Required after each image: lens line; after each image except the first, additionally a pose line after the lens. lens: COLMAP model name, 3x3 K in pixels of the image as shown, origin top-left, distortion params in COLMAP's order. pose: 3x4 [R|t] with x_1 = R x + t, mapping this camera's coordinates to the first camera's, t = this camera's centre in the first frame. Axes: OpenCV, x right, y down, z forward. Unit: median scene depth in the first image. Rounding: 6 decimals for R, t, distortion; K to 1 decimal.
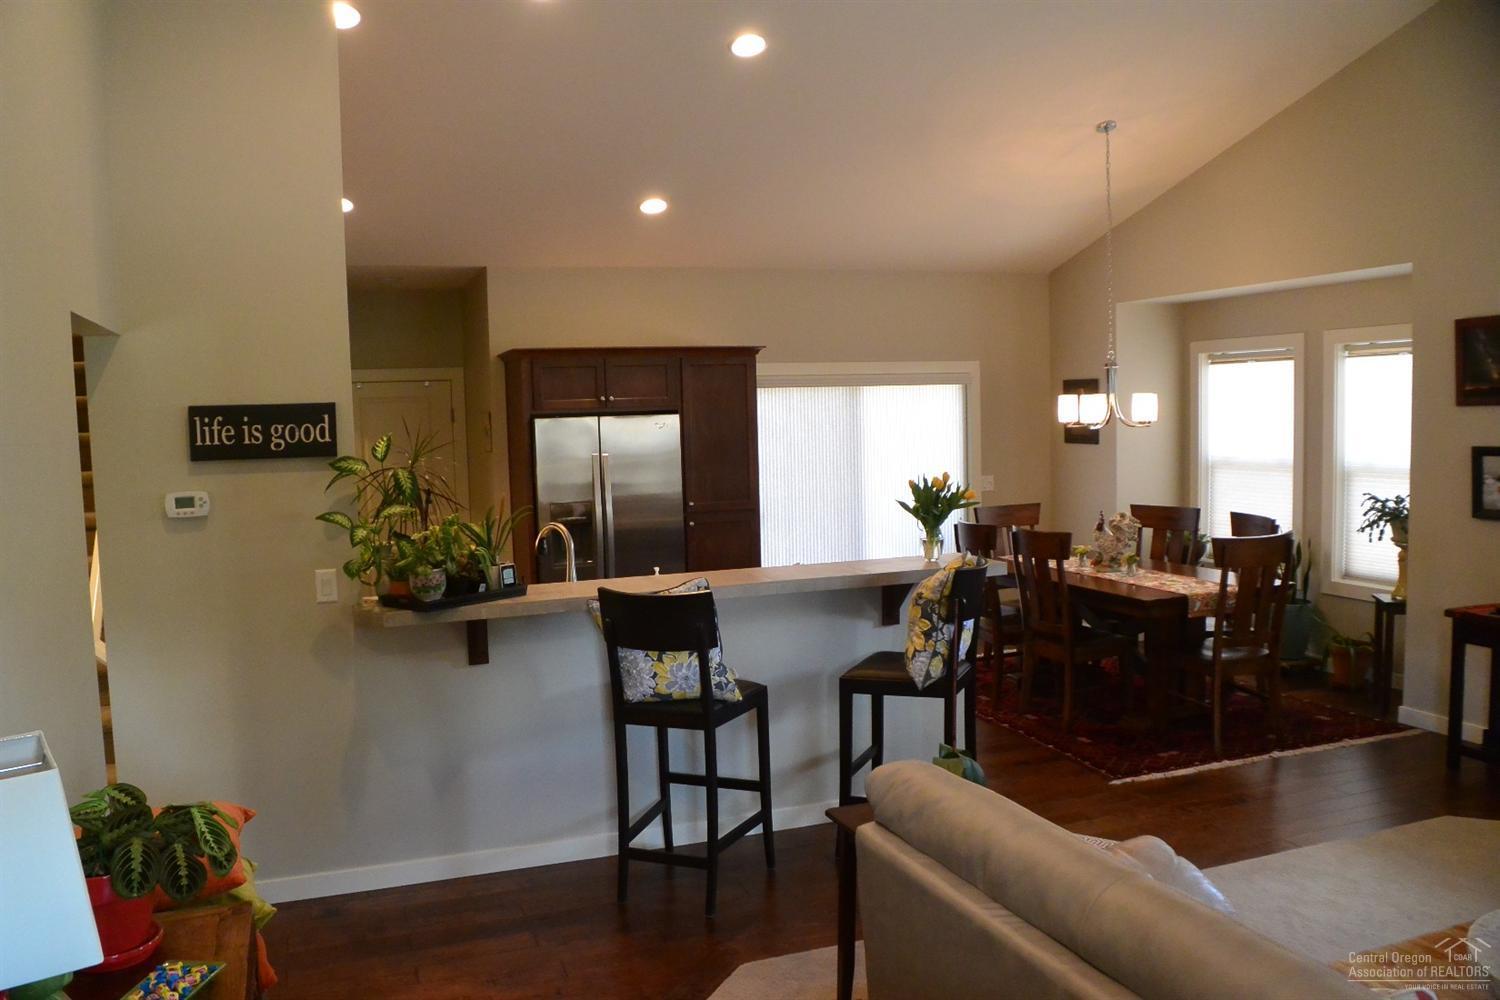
lens RADIAL K [[1177.3, 0, 702.2], [0, 1177.3, 496.6], [0, 0, 1]] dist [-0.108080, 0.049765]
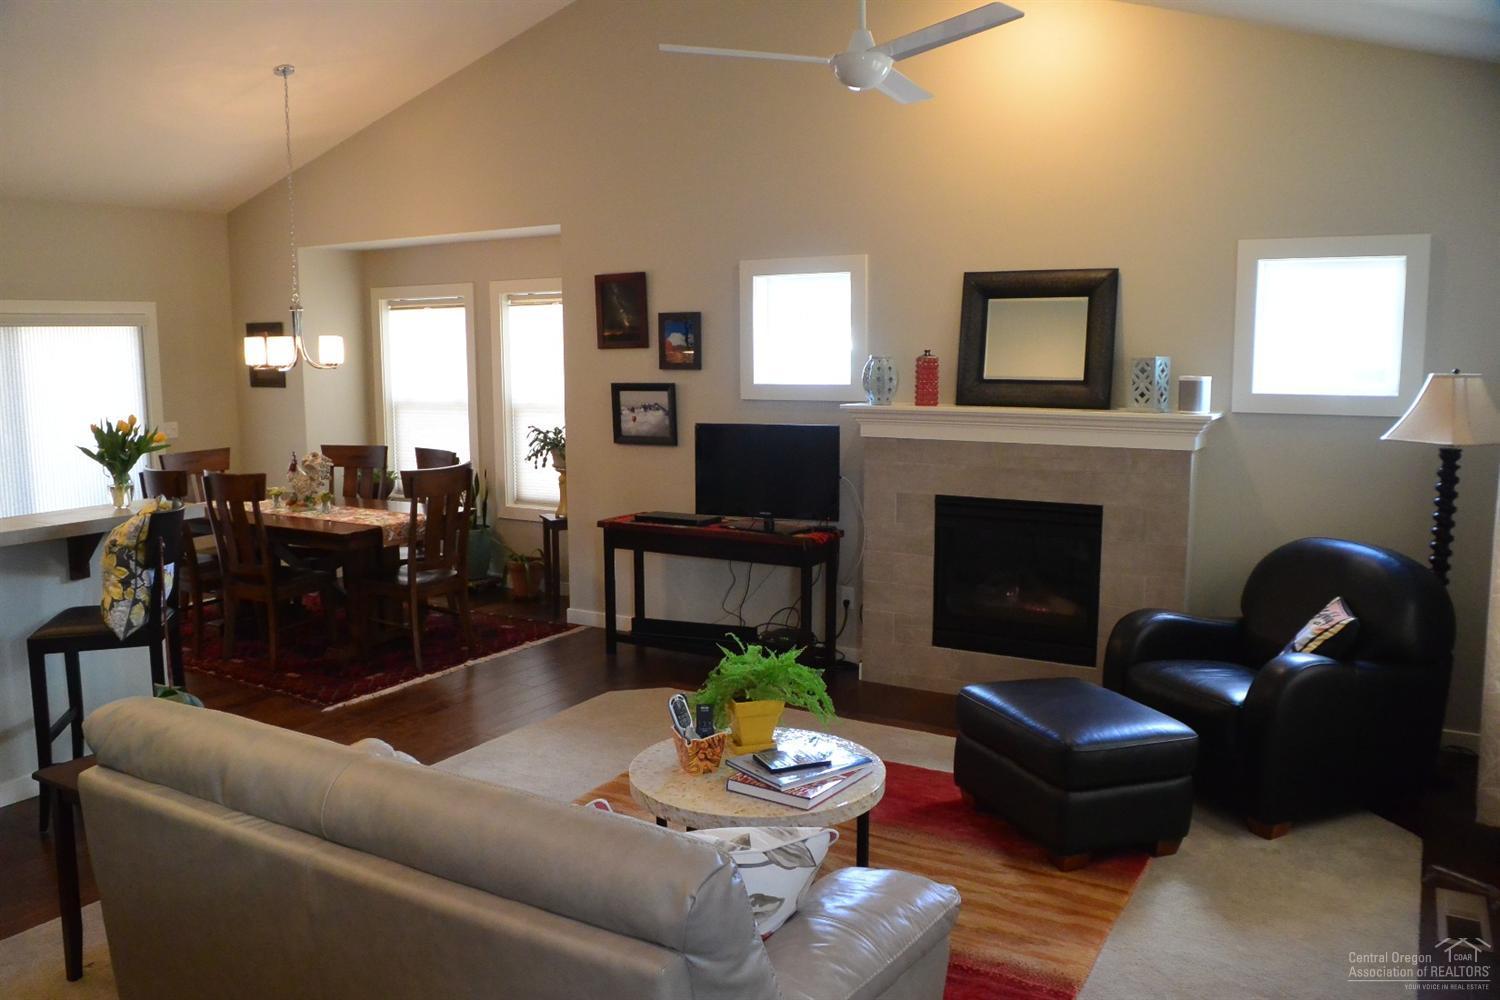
lens RADIAL K [[1284.7, 0, 751.3], [0, 1284.7, 501.7], [0, 0, 1]] dist [-0.072066, 0.009588]
pose [[0.764712, -0.058059, 0.641751, -0.071693], [0.042292, 0.998307, 0.039921, 0.030366], [-0.642983, -0.003387, 0.765873, -0.116103]]
